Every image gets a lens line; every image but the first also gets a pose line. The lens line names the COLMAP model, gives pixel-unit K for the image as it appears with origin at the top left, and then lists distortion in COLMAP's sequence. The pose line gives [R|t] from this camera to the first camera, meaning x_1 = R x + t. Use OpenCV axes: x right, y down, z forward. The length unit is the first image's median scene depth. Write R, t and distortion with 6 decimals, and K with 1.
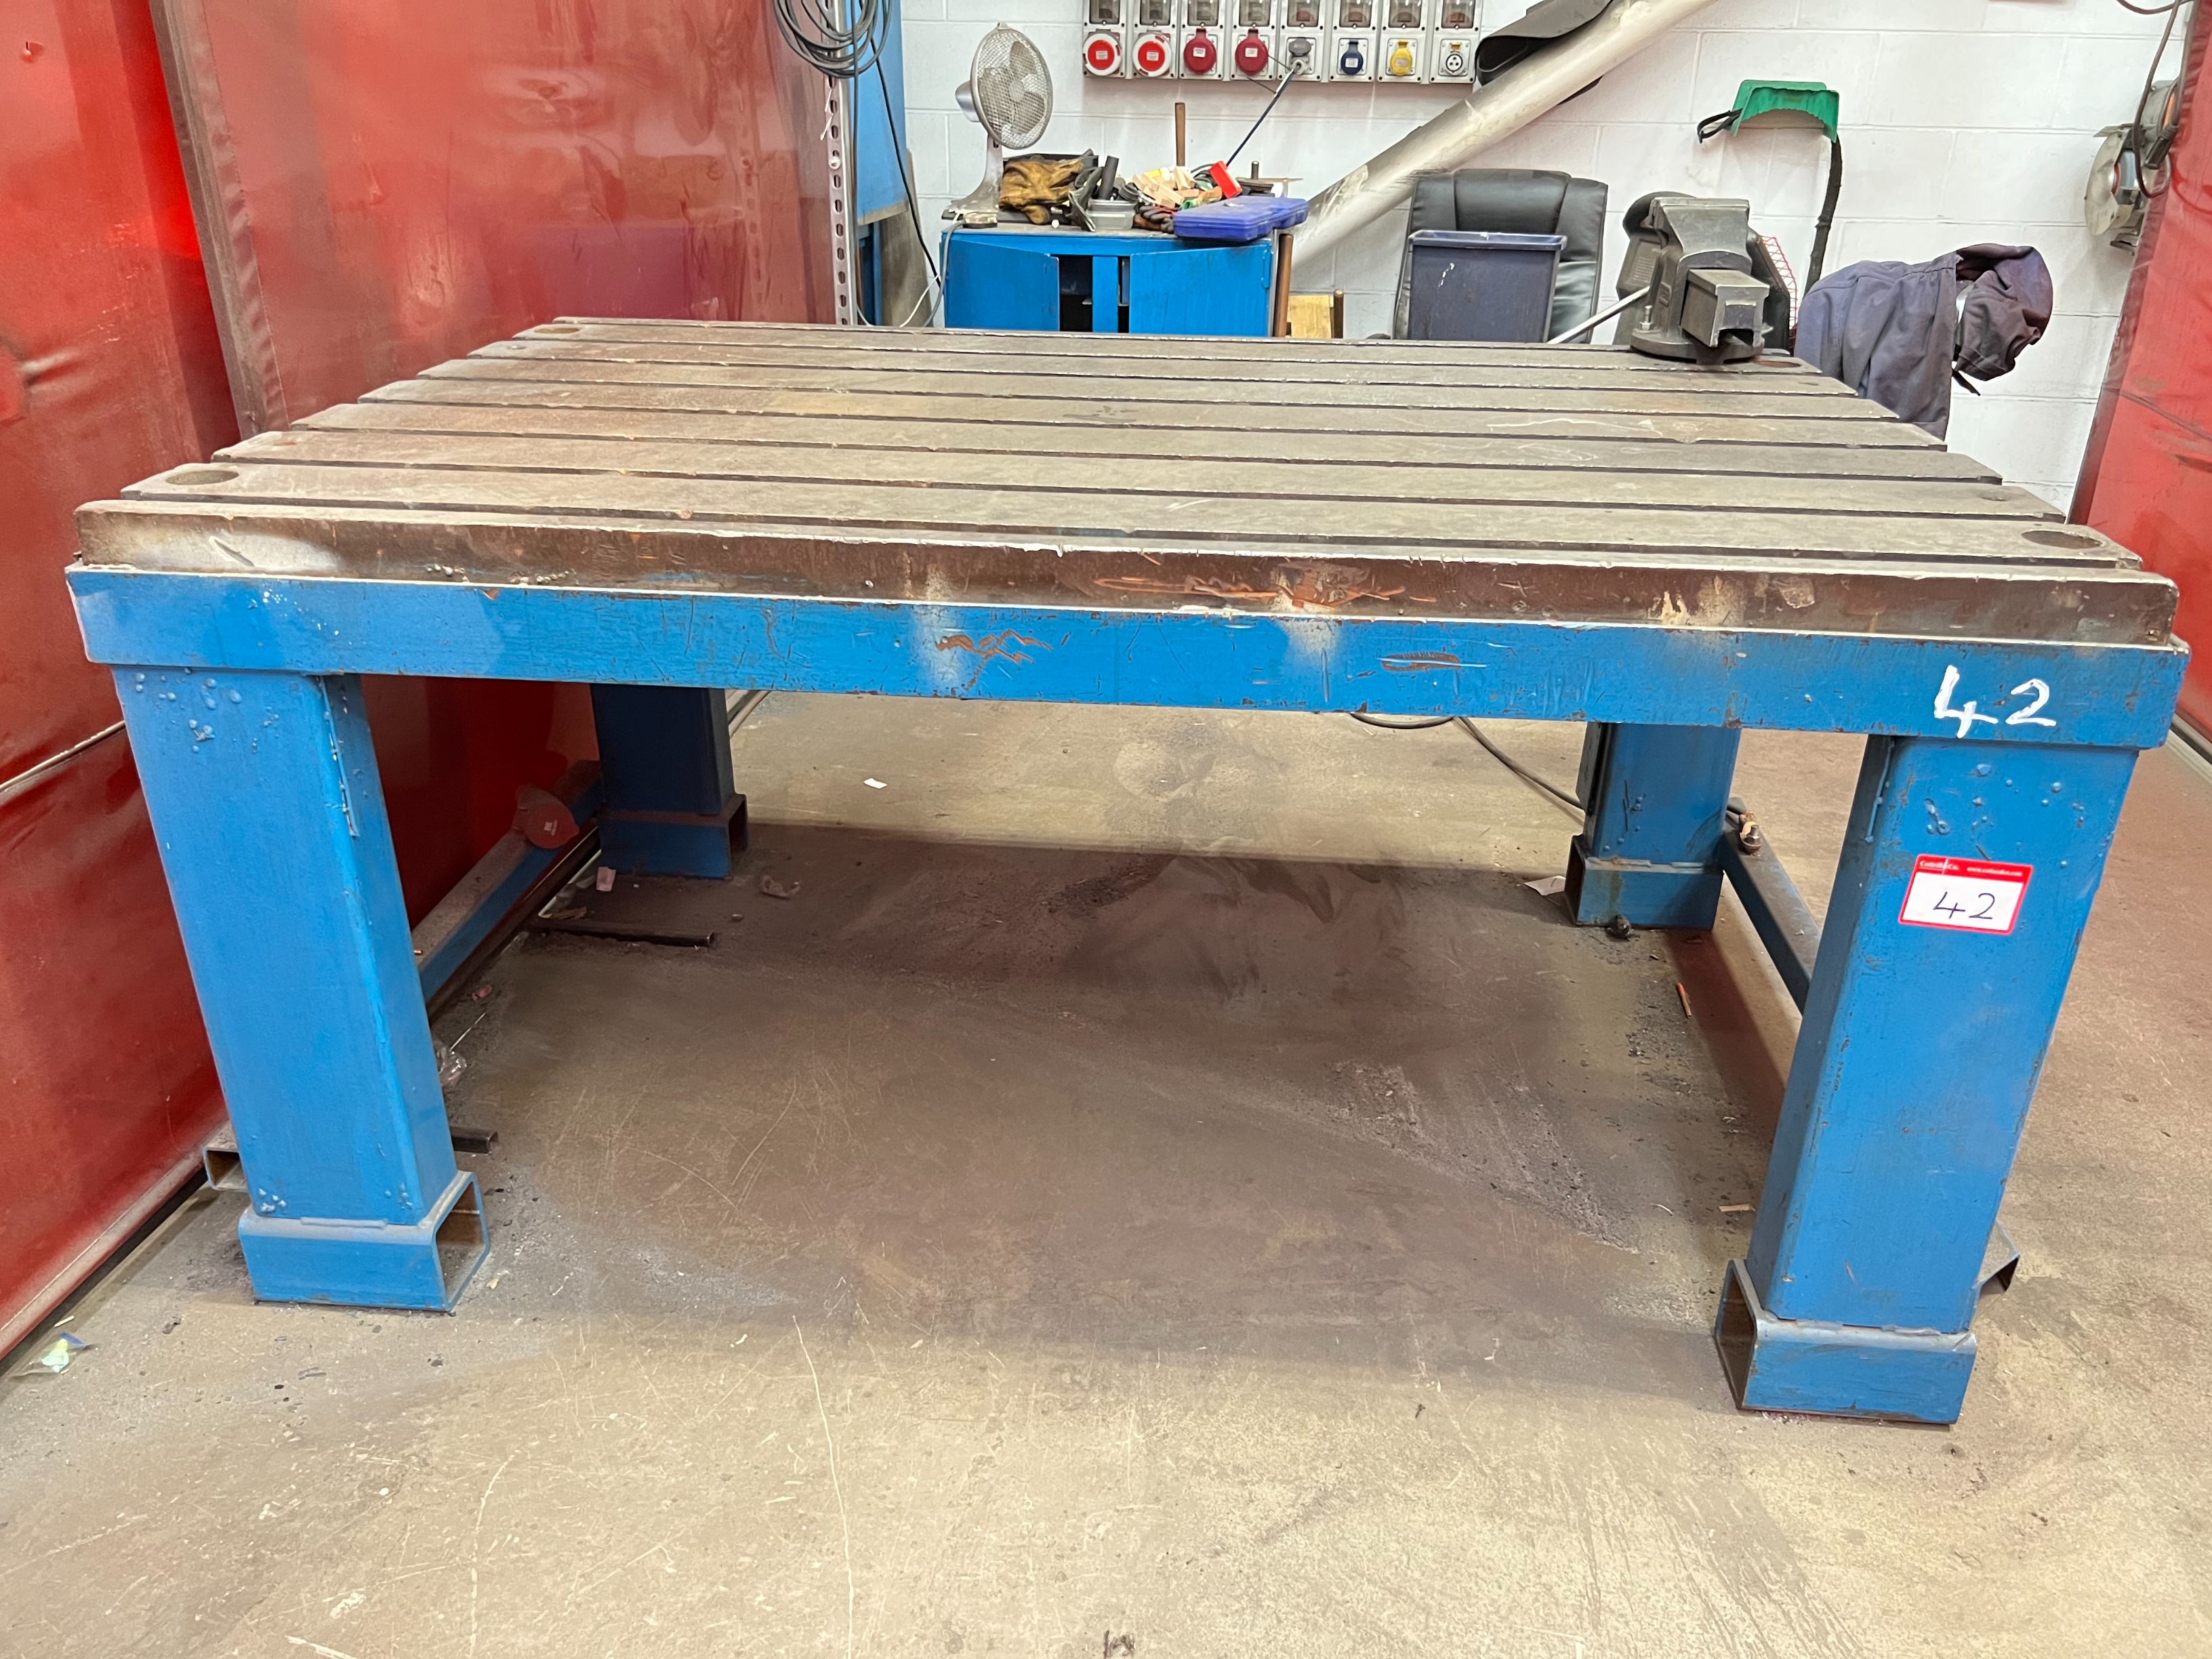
lens RADIAL K [[1695.1, 0, 1111.0], [0, 1695.1, 861.1], [0, 0, 1]] dist [0.022110, -0.001088]
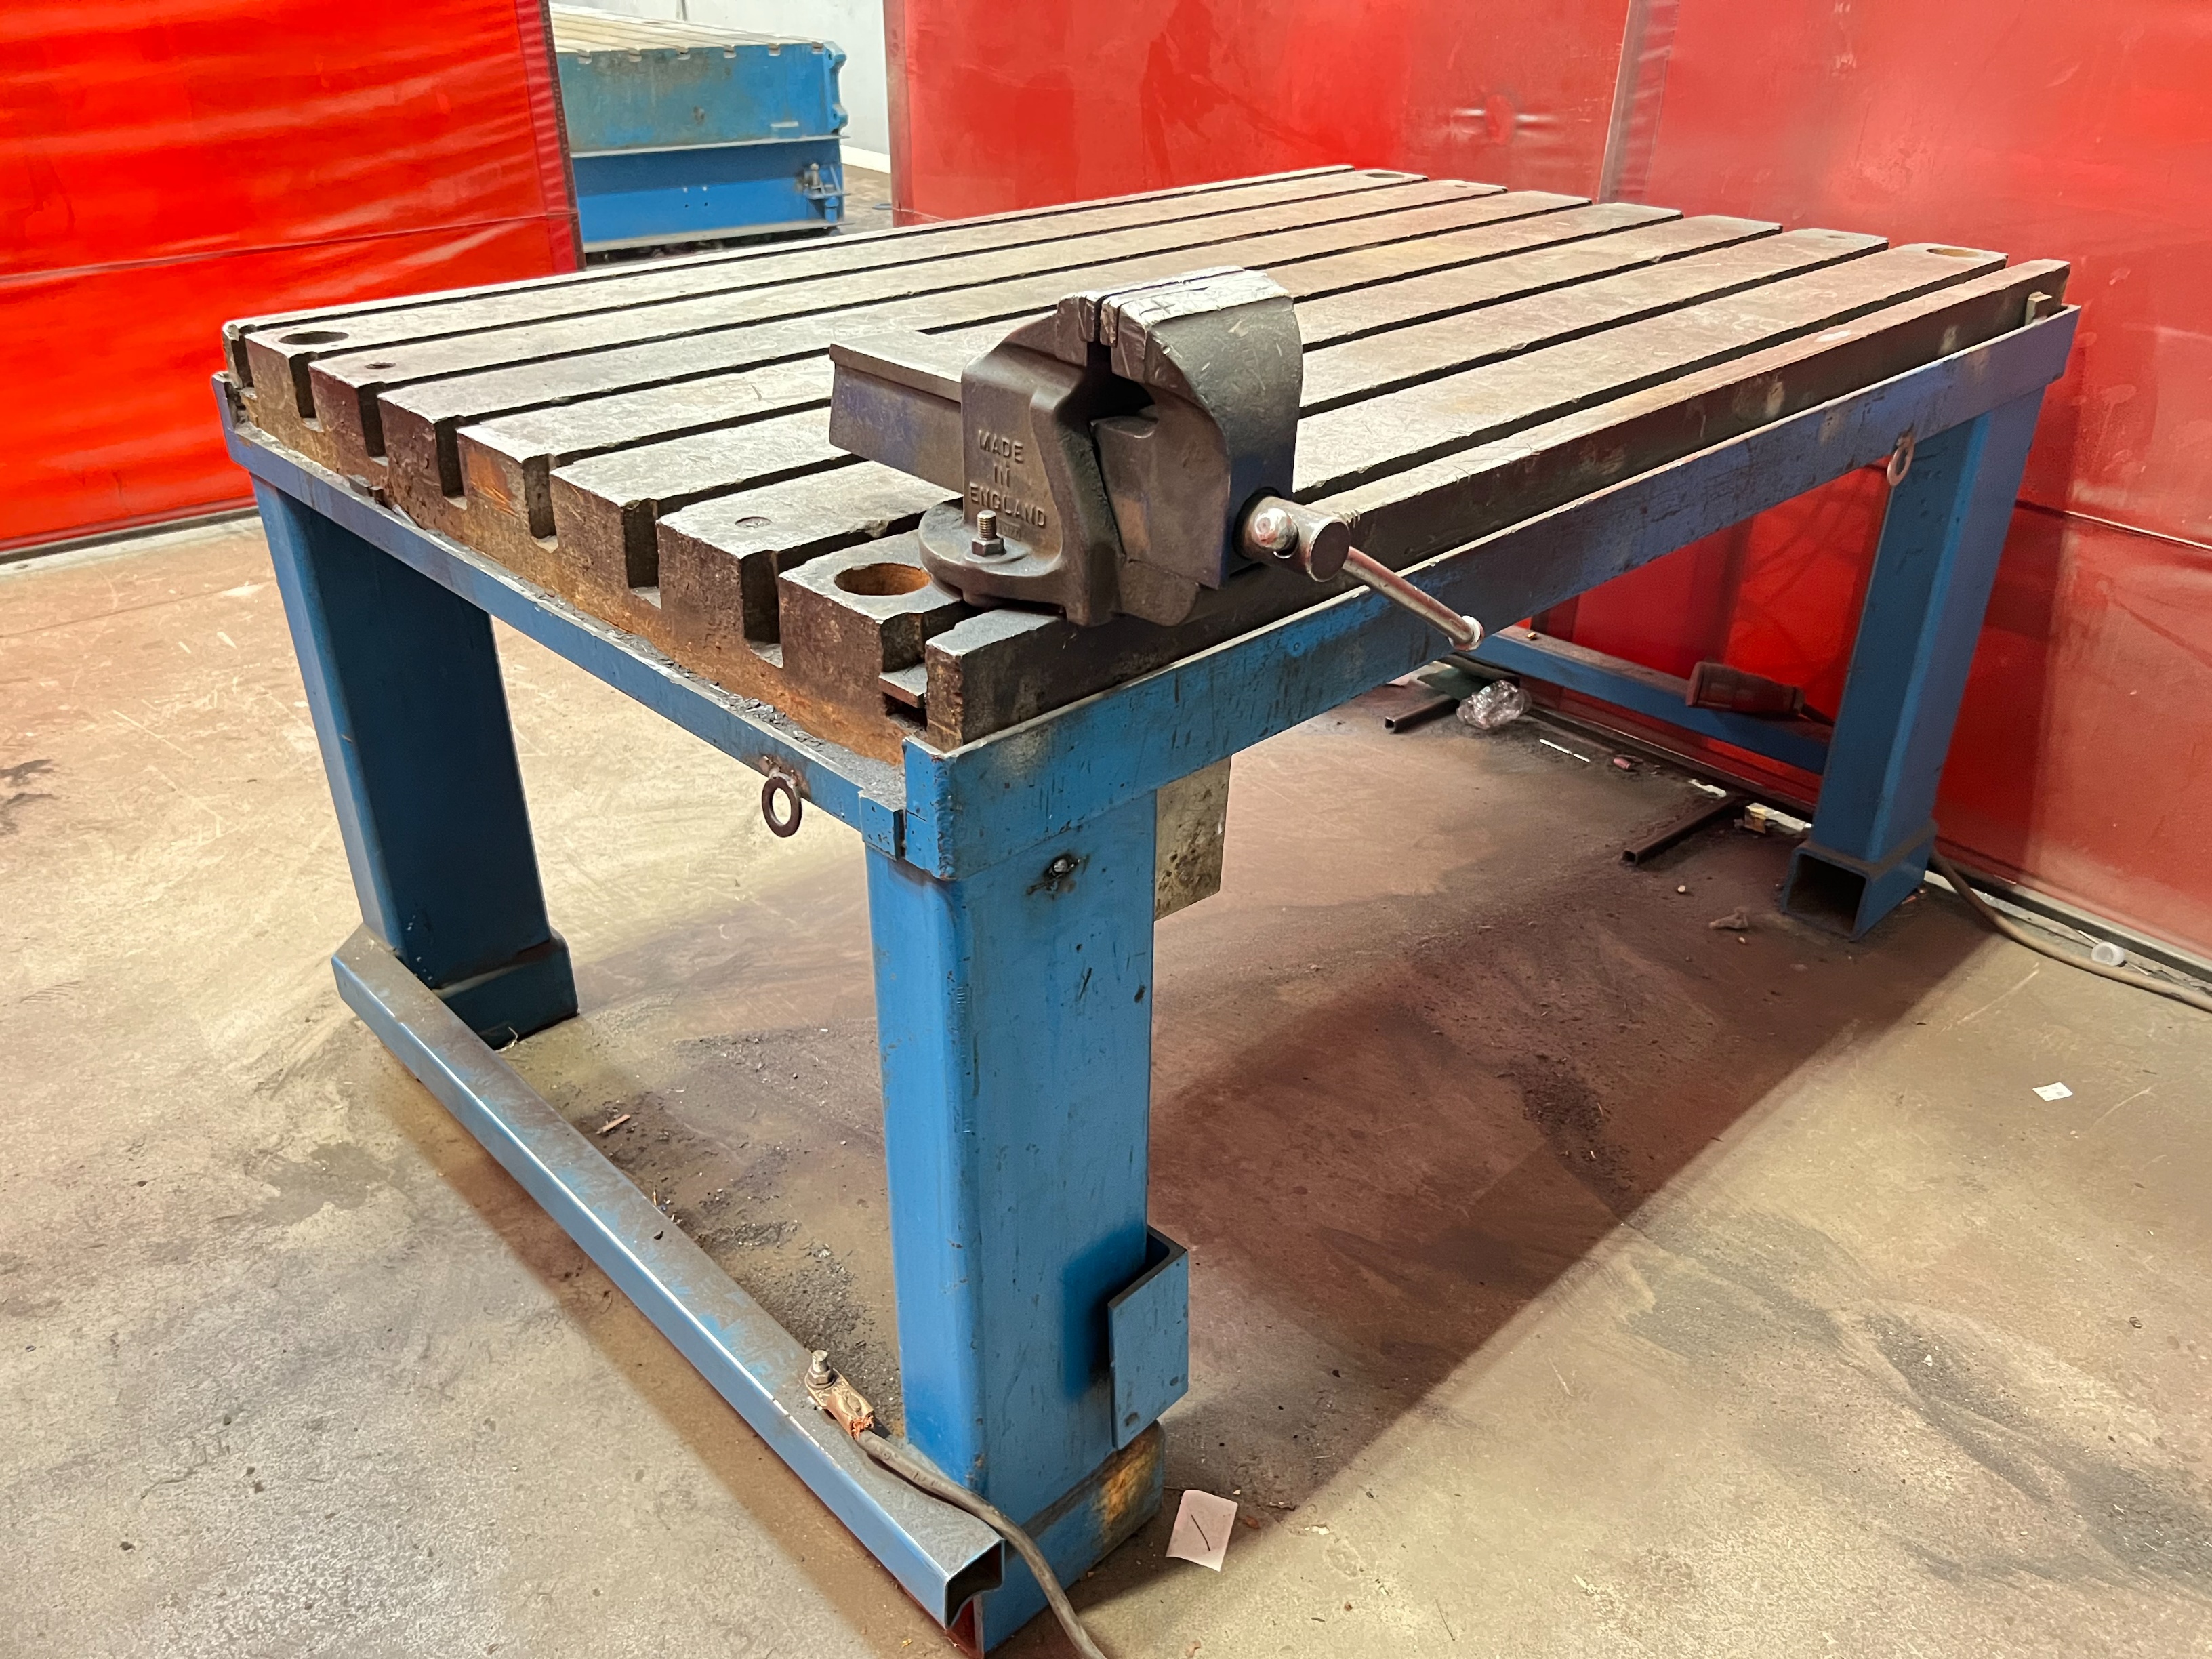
lens RADIAL K [[1662.6, 0, 1106.0], [0, 1662.6, 829.5], [0, 0, 1]] dist [0.010367, 0.009805]
pose [[-0.654090, 0.353221, -0.668880, 0.831321], [-0.350517, 0.642066, 0.681827, -0.709734], [0.670301, 0.680431, -0.296160, 1.481622]]
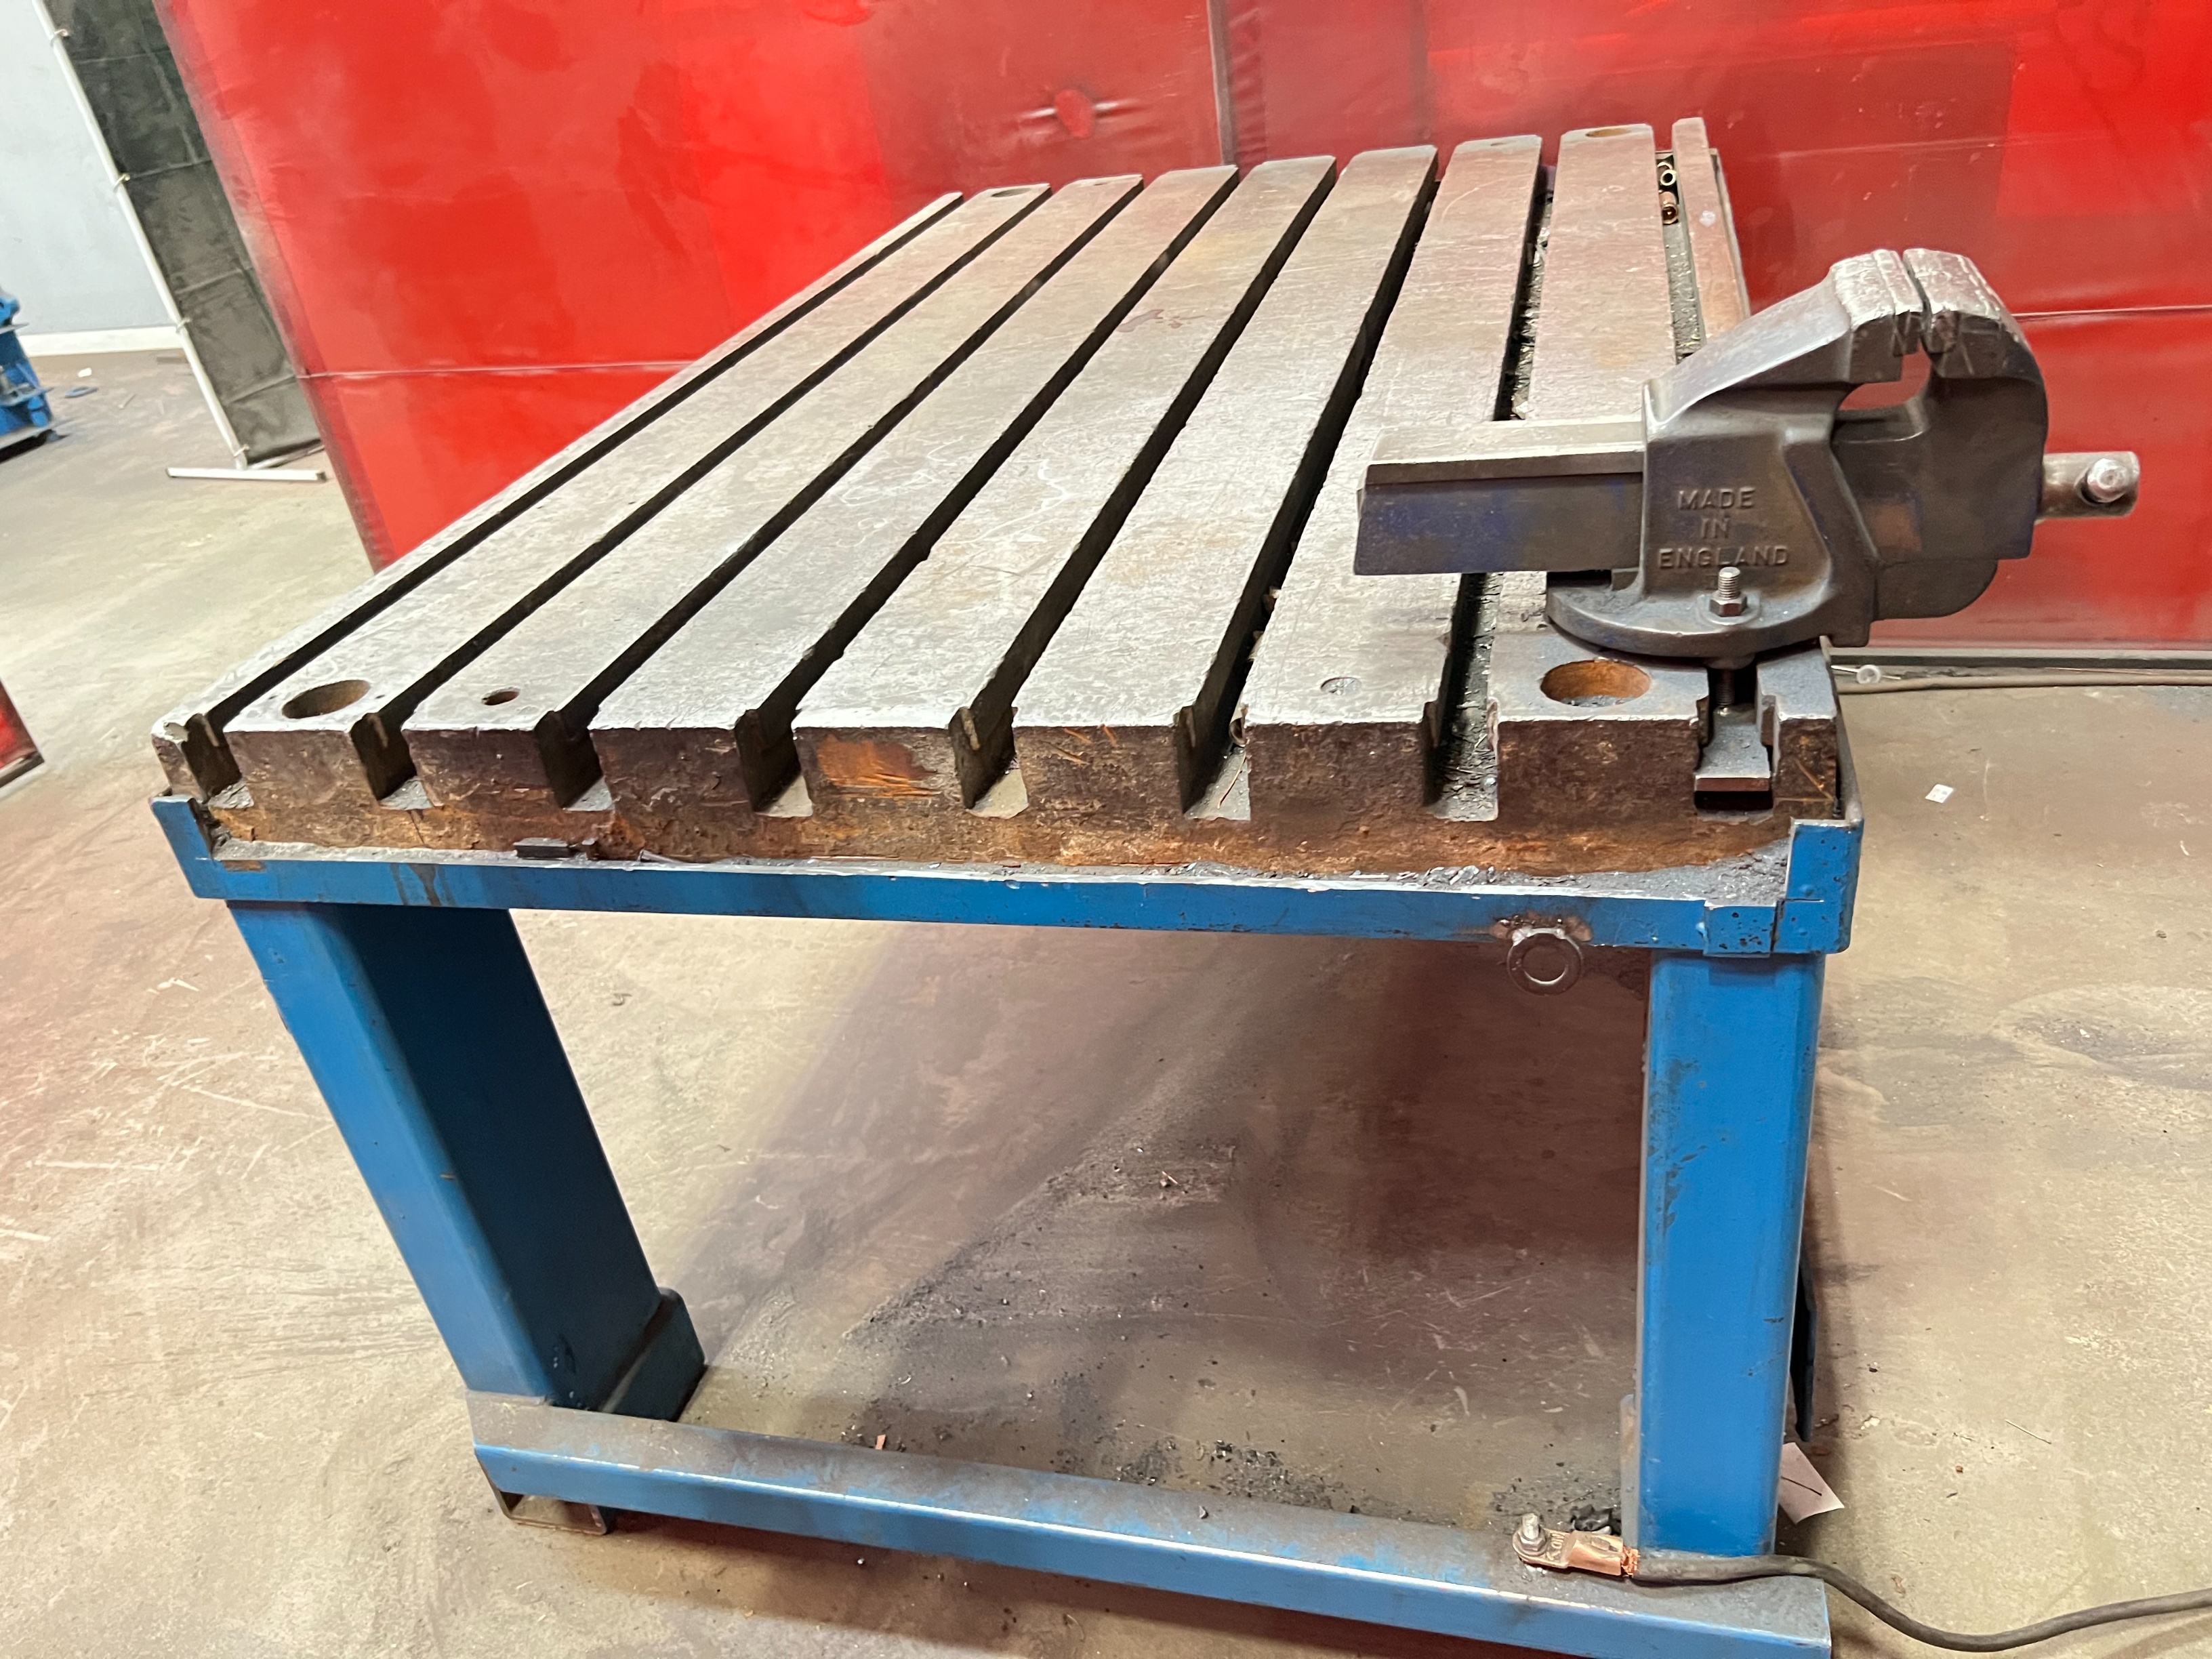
lens RADIAL K [[1652.5, 0, 1112.2], [0, 1652.5, 837.8], [0, 0, 1]] dist [0.067441, -0.088612]
pose [[-0.164181, 0.521514, -0.837298, 0.951938], [-0.310502, 0.778346, 0.545680, -0.549742], [0.936287, 0.349573, 0.034141, 1.066167]]
